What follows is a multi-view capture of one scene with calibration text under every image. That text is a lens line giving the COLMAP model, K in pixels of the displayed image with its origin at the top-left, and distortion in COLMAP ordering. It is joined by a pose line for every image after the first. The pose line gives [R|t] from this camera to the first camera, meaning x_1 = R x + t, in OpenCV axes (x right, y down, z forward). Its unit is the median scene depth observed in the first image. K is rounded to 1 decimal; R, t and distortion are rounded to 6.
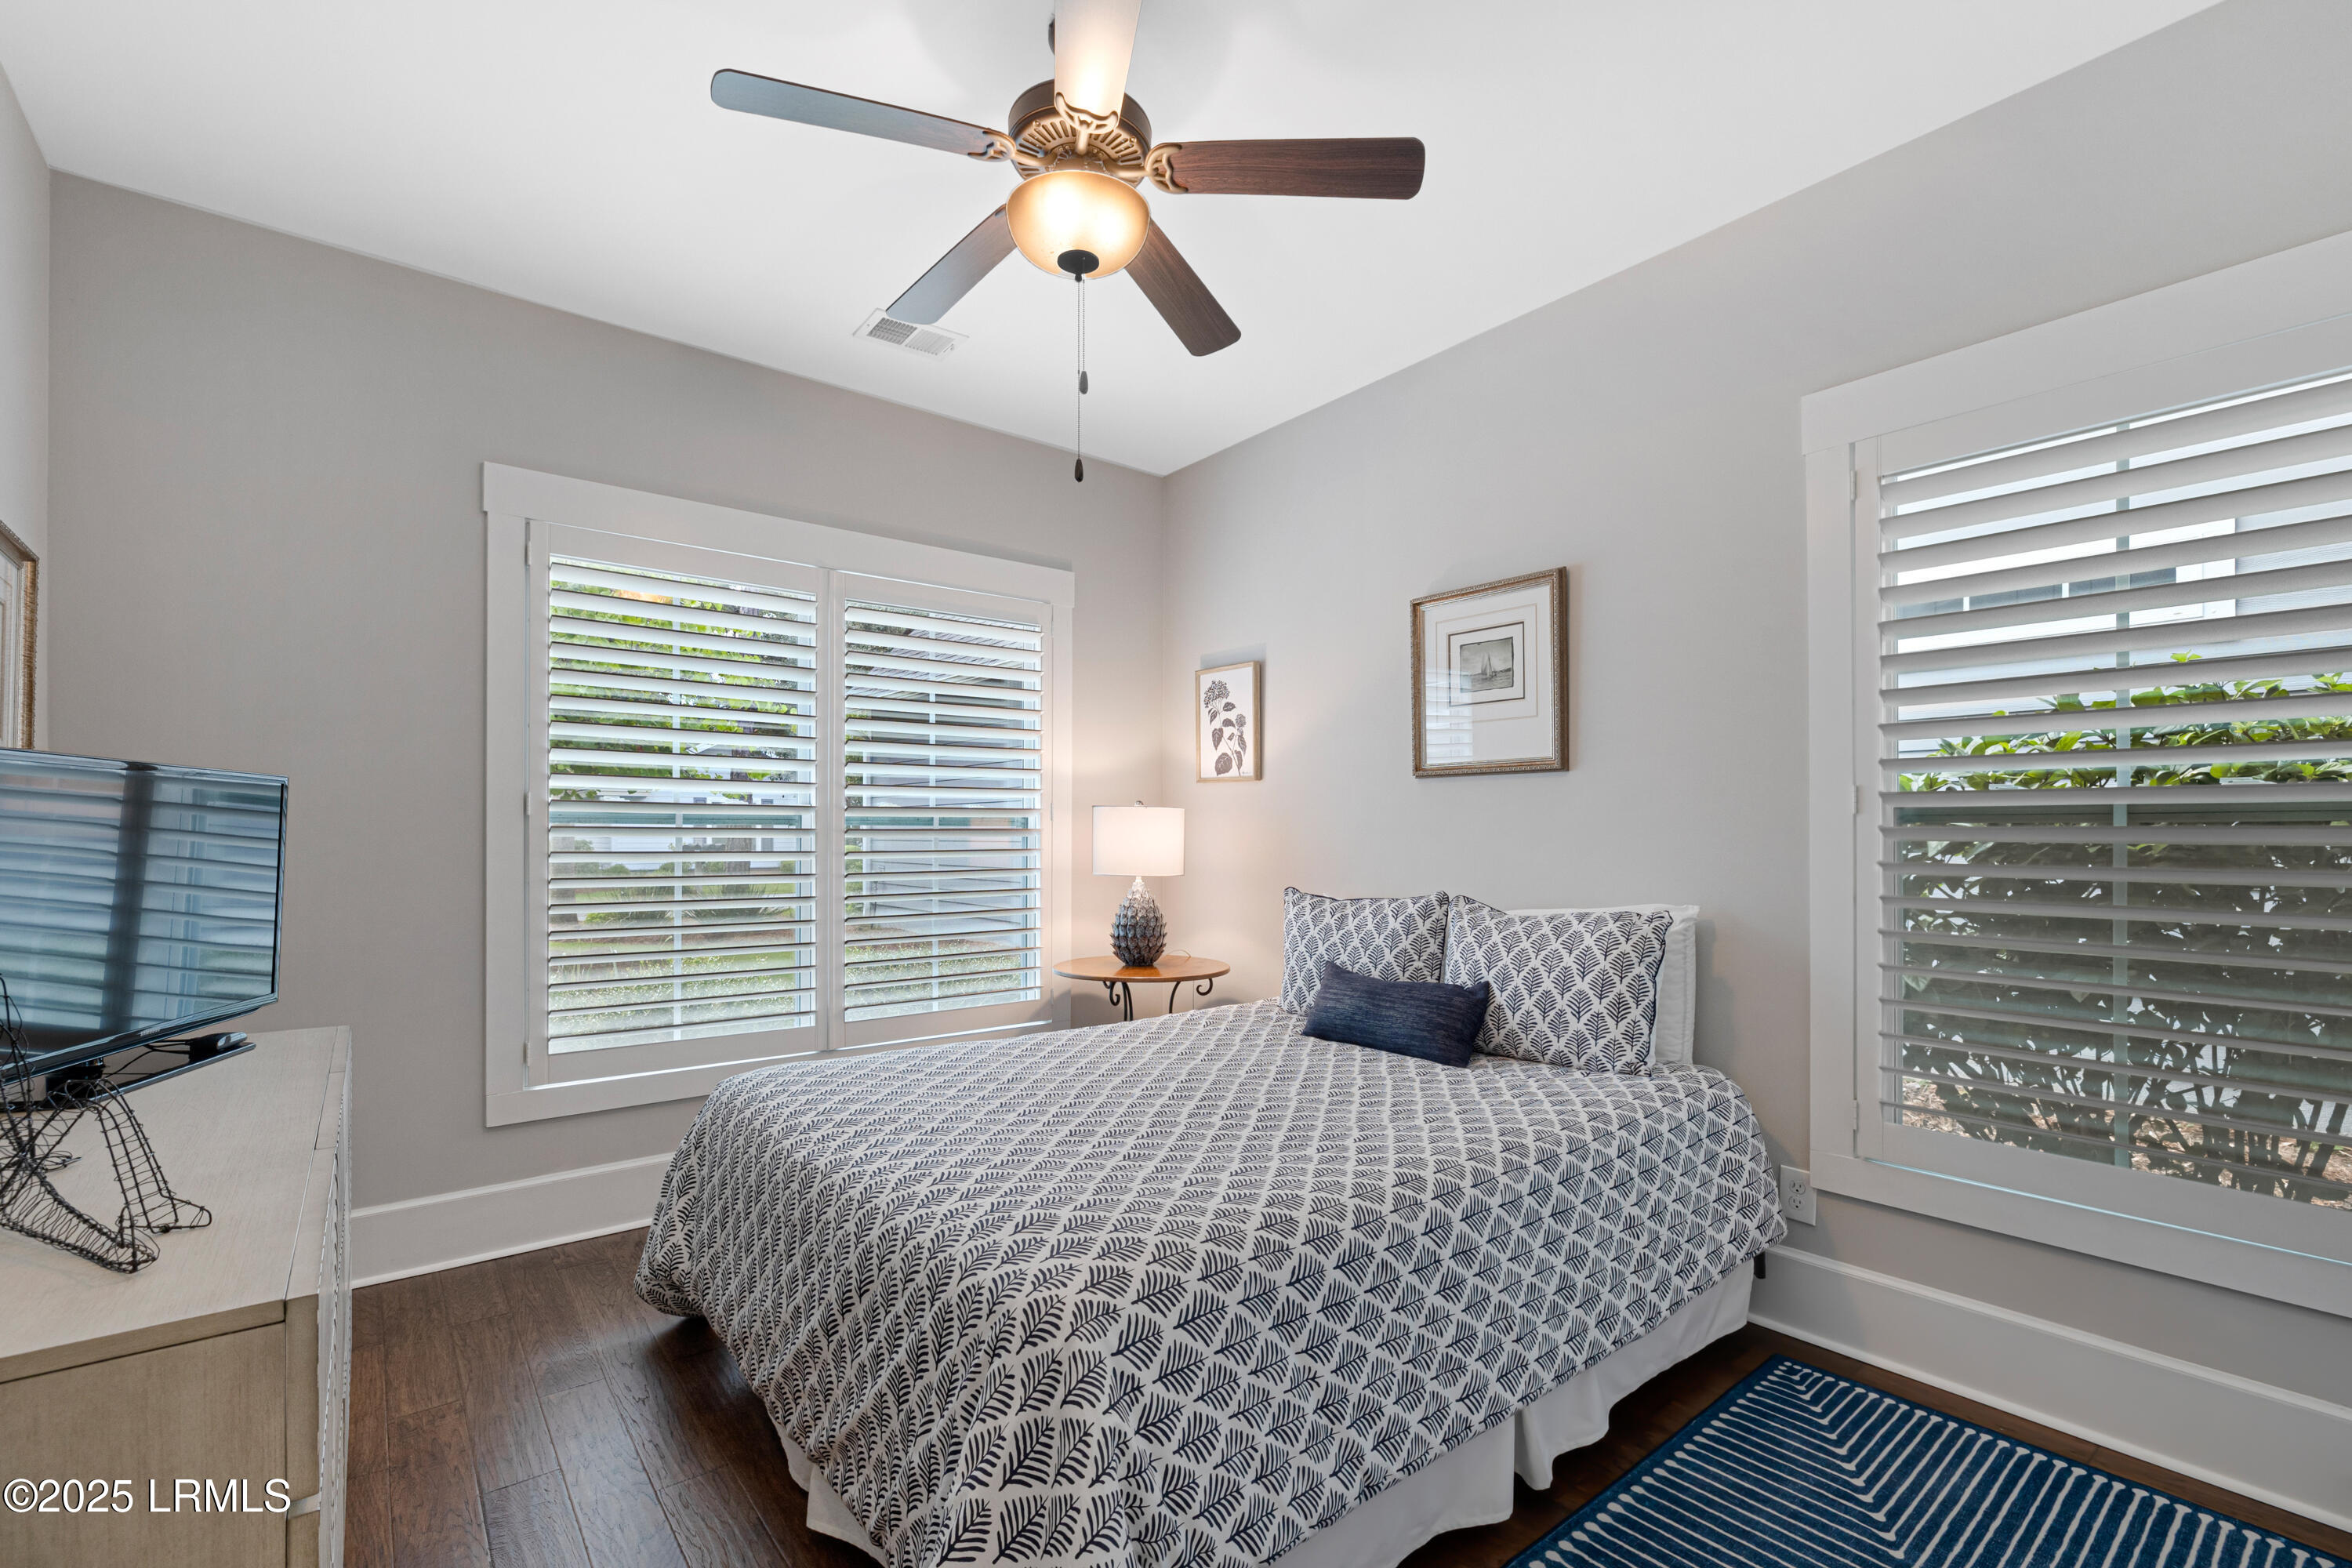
lens RADIAL K [[1018.9, 0, 1181.1], [0, 1018.9, 808.6], [0, 0, 1]] dist [0.000217, 0.000076]
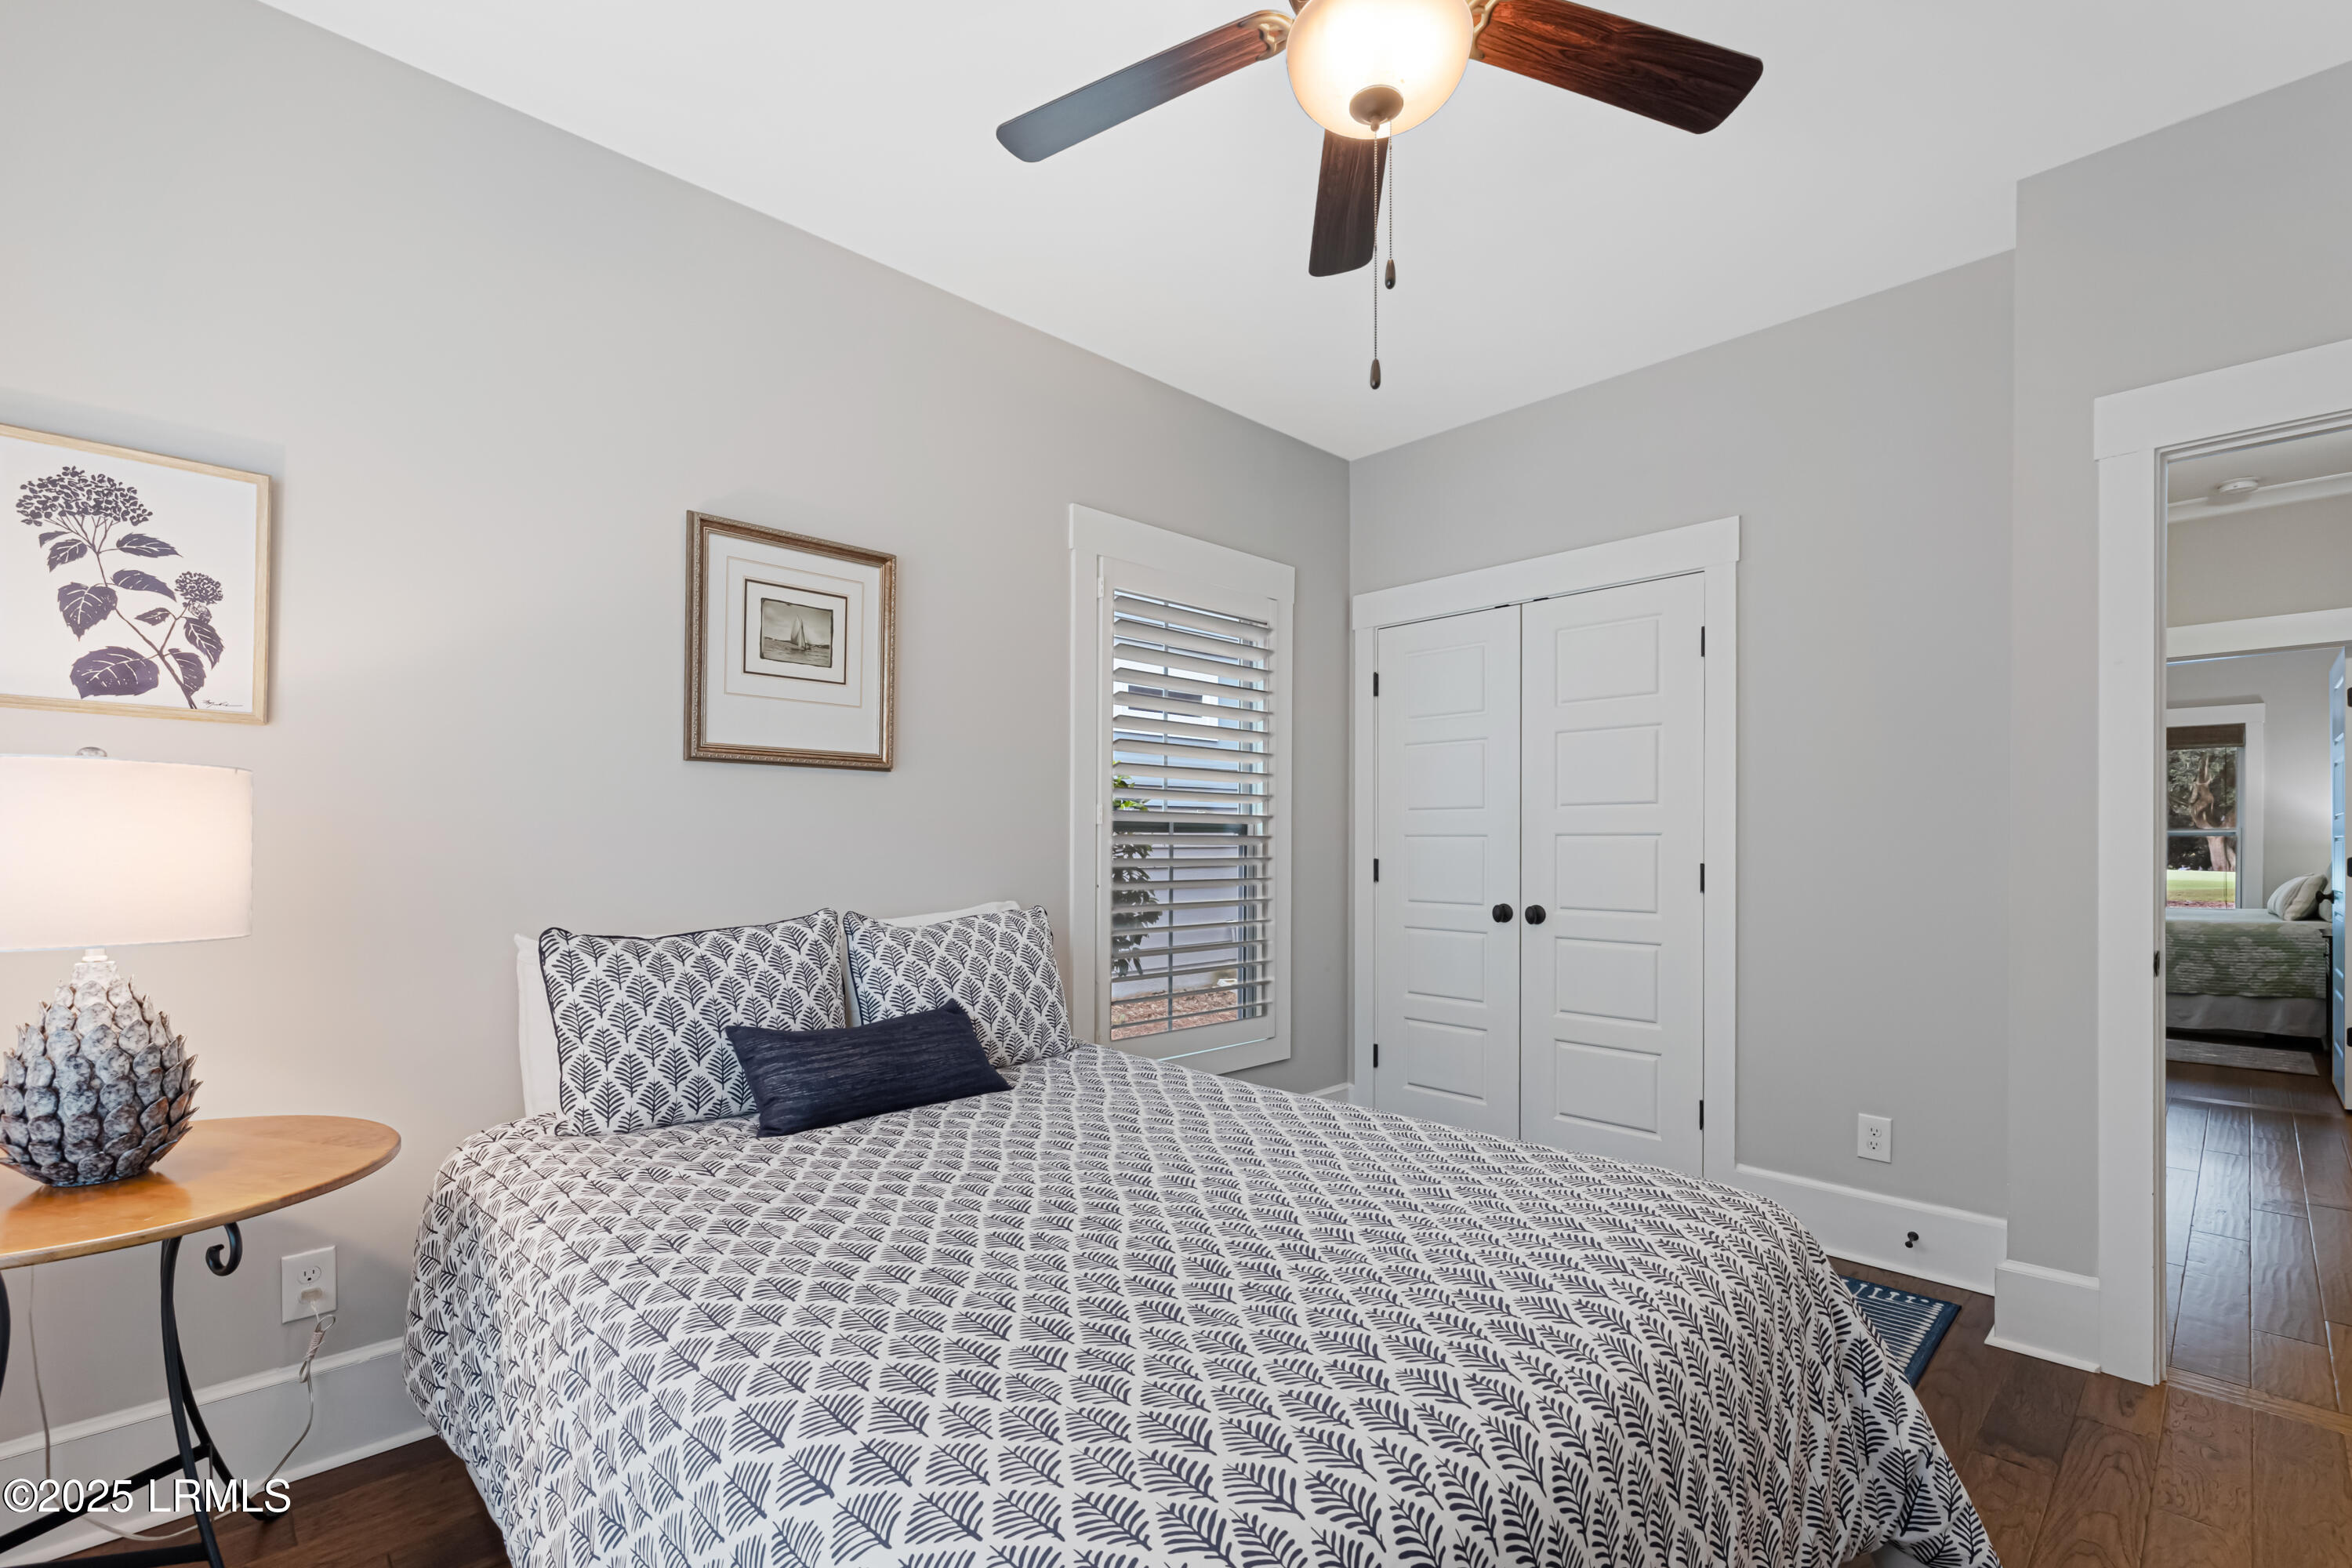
lens RADIAL K [[1012.1, 0, 1172.1], [0, 1012.1, 831.9], [0, 0, 1]] dist [0.001880, 0.000290]
pose [[-0.070831, 0.006581, 0.997467, -0.550857], [-0.028626, 0.999553, -0.008627, 0.018772], [-0.997077, -0.029164, -0.070611, 0.768731]]
